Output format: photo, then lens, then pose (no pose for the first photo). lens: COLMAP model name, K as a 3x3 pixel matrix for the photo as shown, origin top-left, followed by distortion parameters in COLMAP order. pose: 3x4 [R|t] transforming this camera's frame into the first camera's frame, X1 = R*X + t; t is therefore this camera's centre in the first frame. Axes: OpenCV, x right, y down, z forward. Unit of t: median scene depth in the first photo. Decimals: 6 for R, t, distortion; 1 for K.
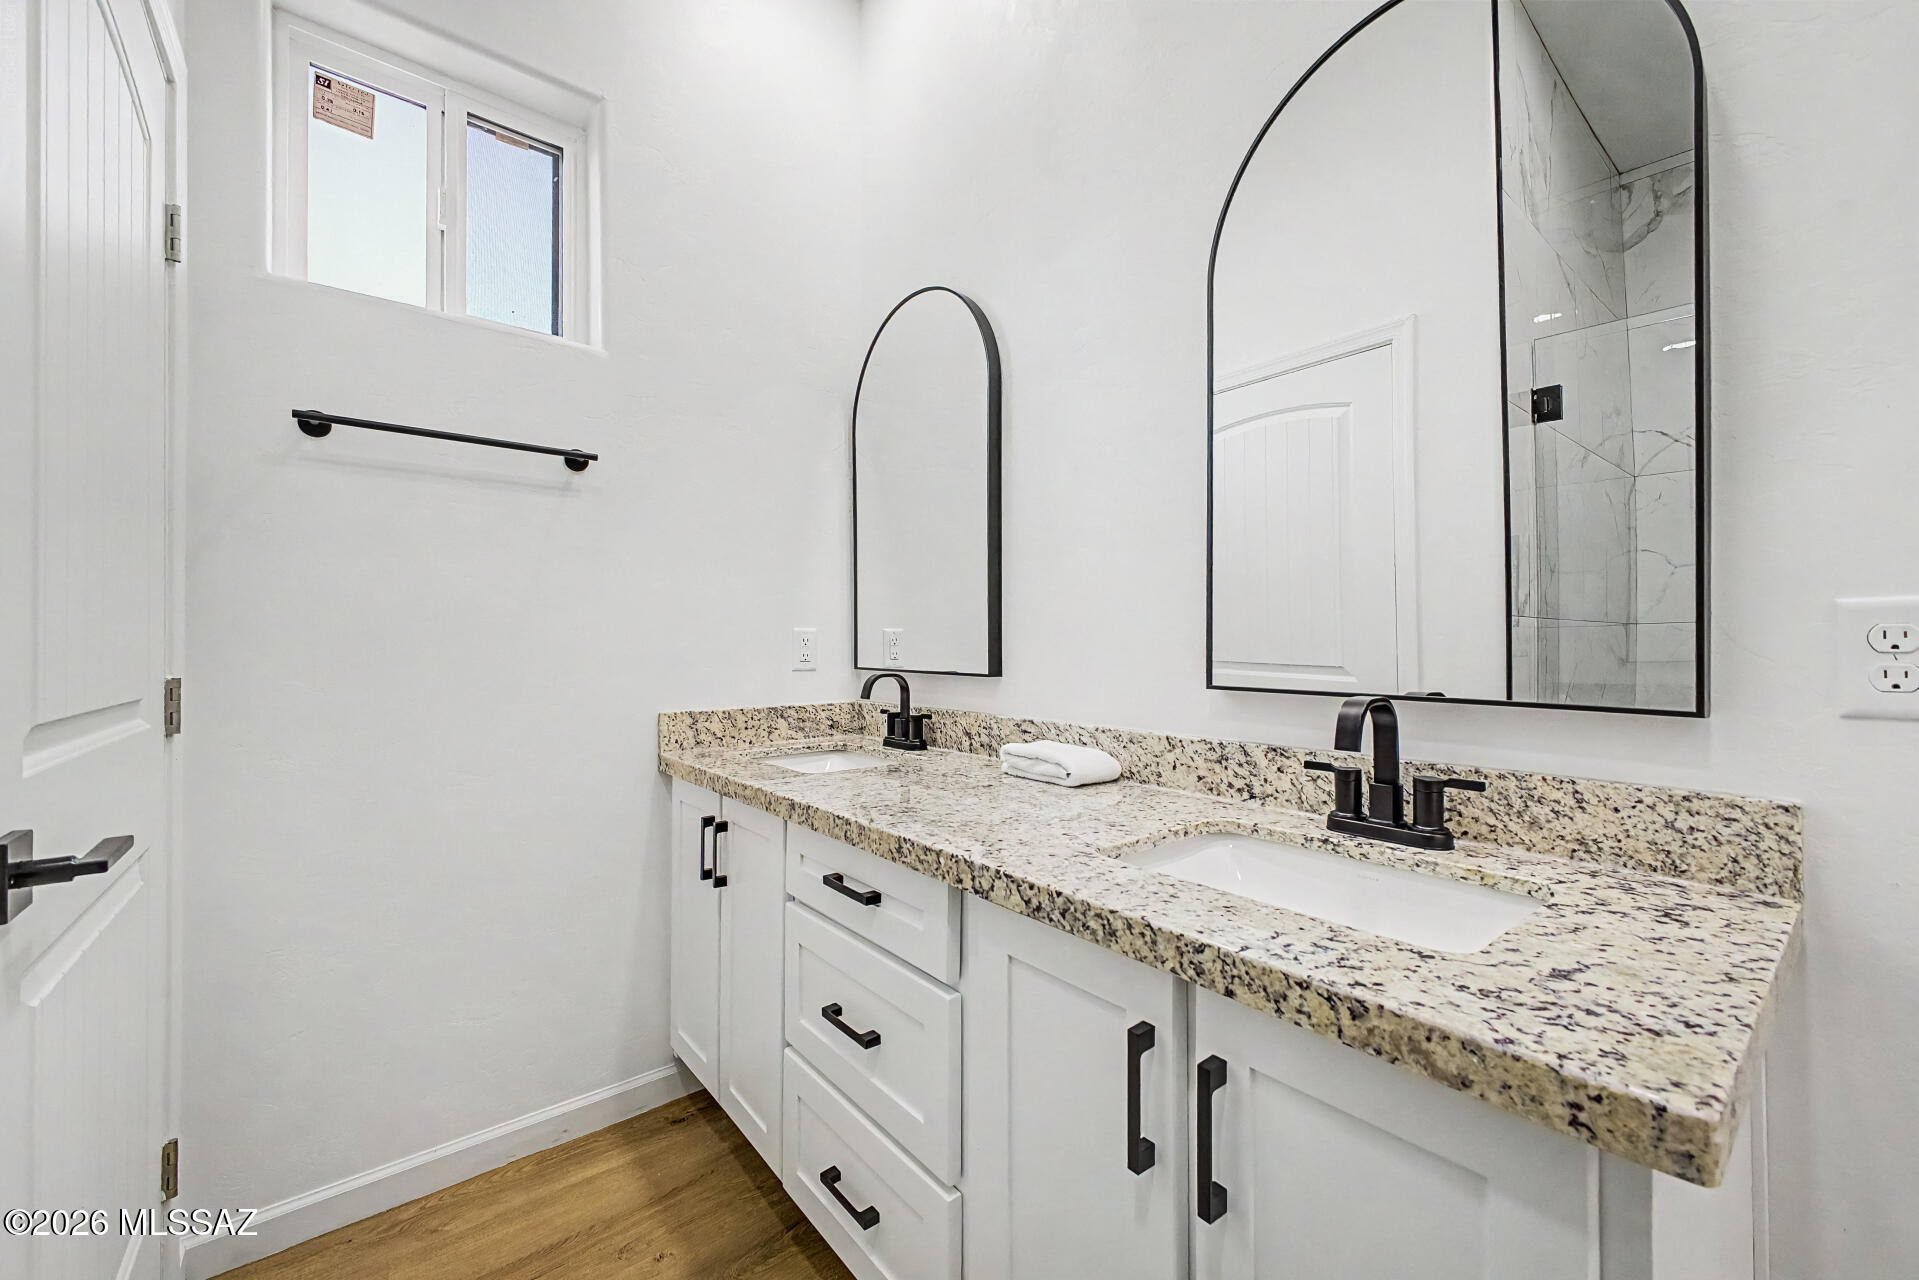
lens RADIAL K [[743.8, 0, 969.3], [0, 743.8, 641.6], [0, 0, 1]] dist [0.014678, -0.000314]
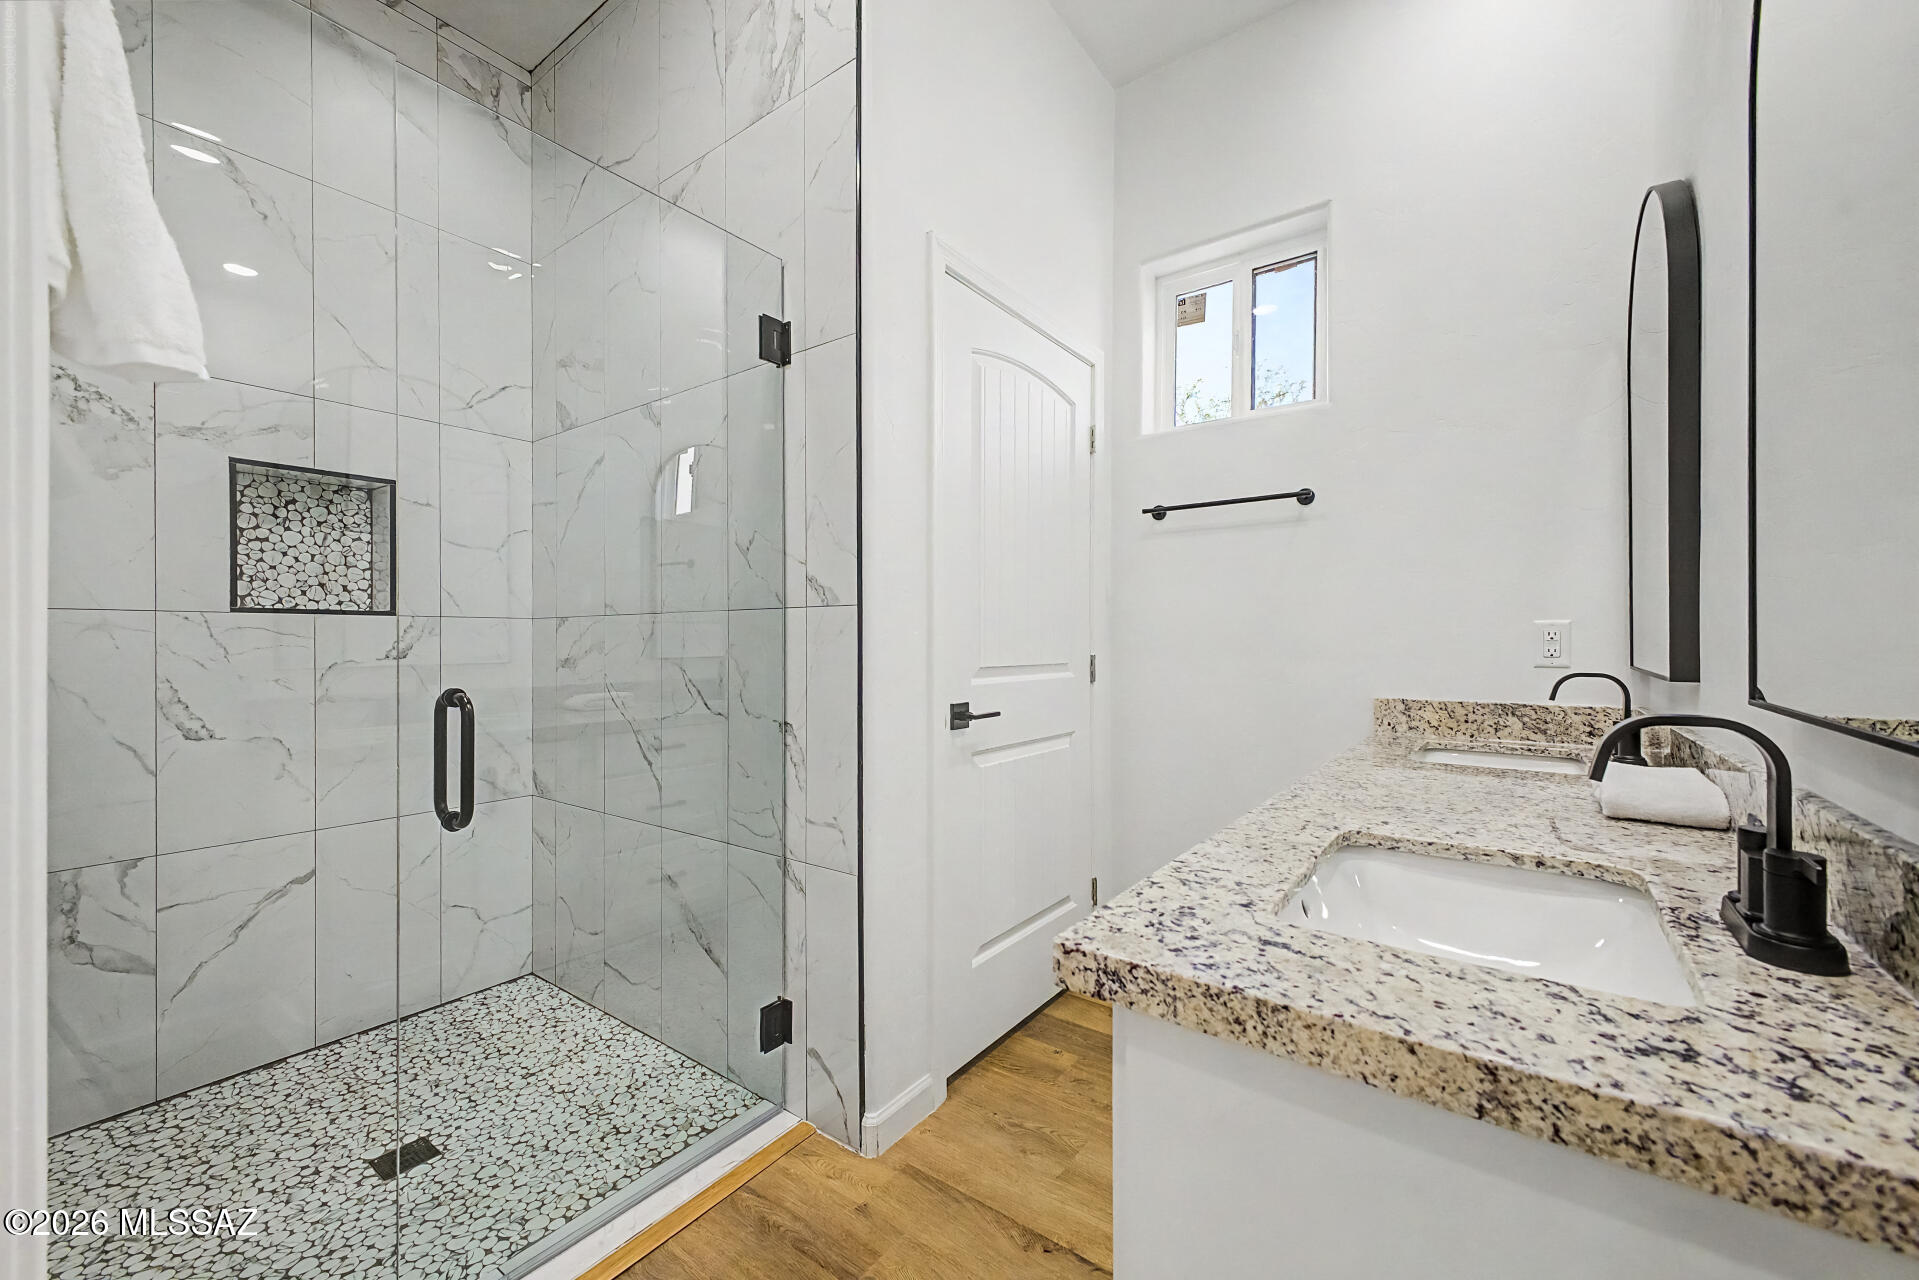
lens RADIAL K [[770.3, 0, 980.5], [0, 770.3, 642.7], [0, 0, 1]] dist [0.000305, -0.000581]
pose [[0.254767, 0.004264, -0.966993, 0.715738], [0.003633, 0.999979, 0.005367, 0.002107], [0.966996, -0.004880, 0.254746, 0.130534]]
